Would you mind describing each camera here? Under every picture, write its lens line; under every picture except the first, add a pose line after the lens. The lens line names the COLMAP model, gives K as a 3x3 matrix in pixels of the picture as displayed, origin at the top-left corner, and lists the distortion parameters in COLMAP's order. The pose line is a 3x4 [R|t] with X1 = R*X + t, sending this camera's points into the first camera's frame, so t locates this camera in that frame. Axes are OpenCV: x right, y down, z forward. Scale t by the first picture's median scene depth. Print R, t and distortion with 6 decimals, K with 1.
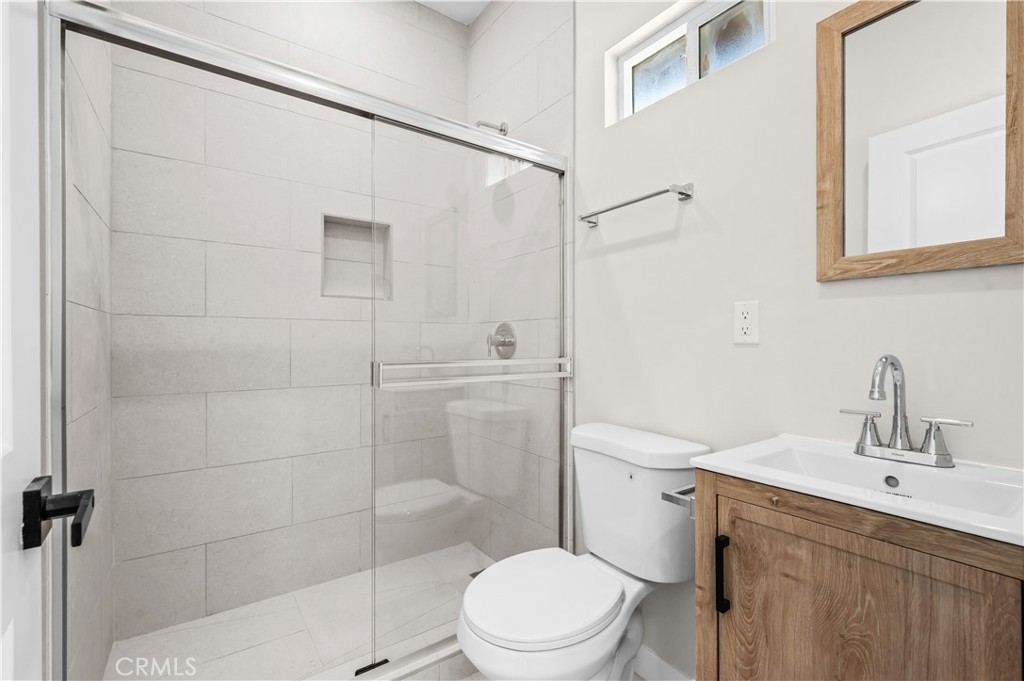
lens RADIAL K [[445.9, 0, 505.4], [0, 445.9, 339.6], [0, 0, 1]] dist [-0.003675, 0.001088]
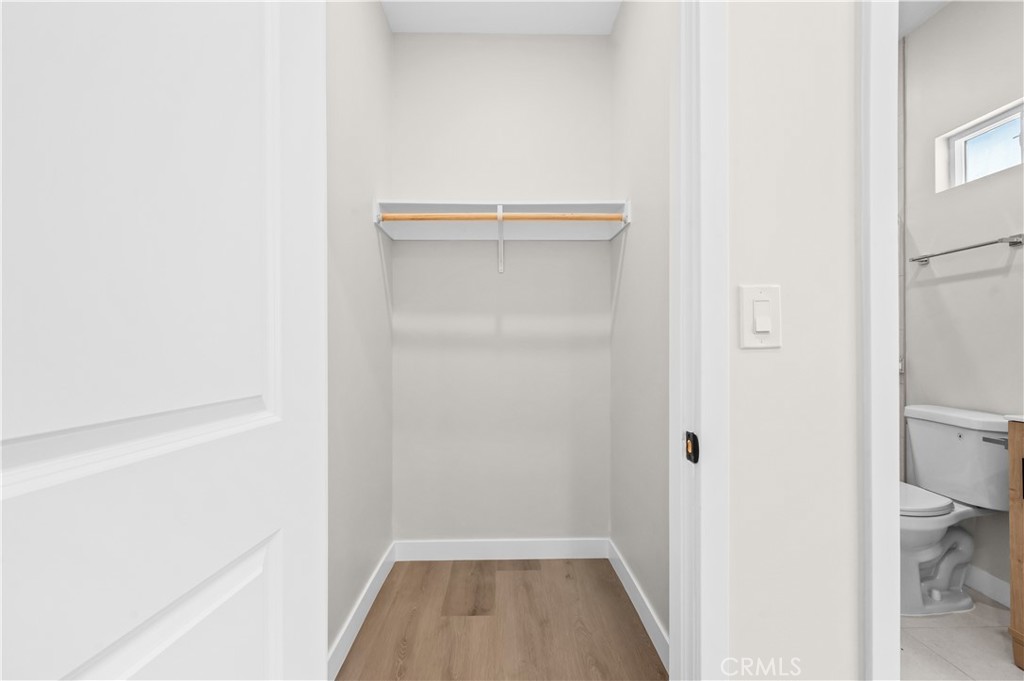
lens RADIAL K [[421.8, 0, 504.7], [0, 421.8, 338.4], [0, 0, 1]] dist [-0.000694, -0.000219]
pose [[0.840295, 0.000531, -0.542130, -0.202374], [-0.002221, 0.999995, -0.002462, -0.018804], [0.542125, 0.003273, 0.840291, -0.867419]]
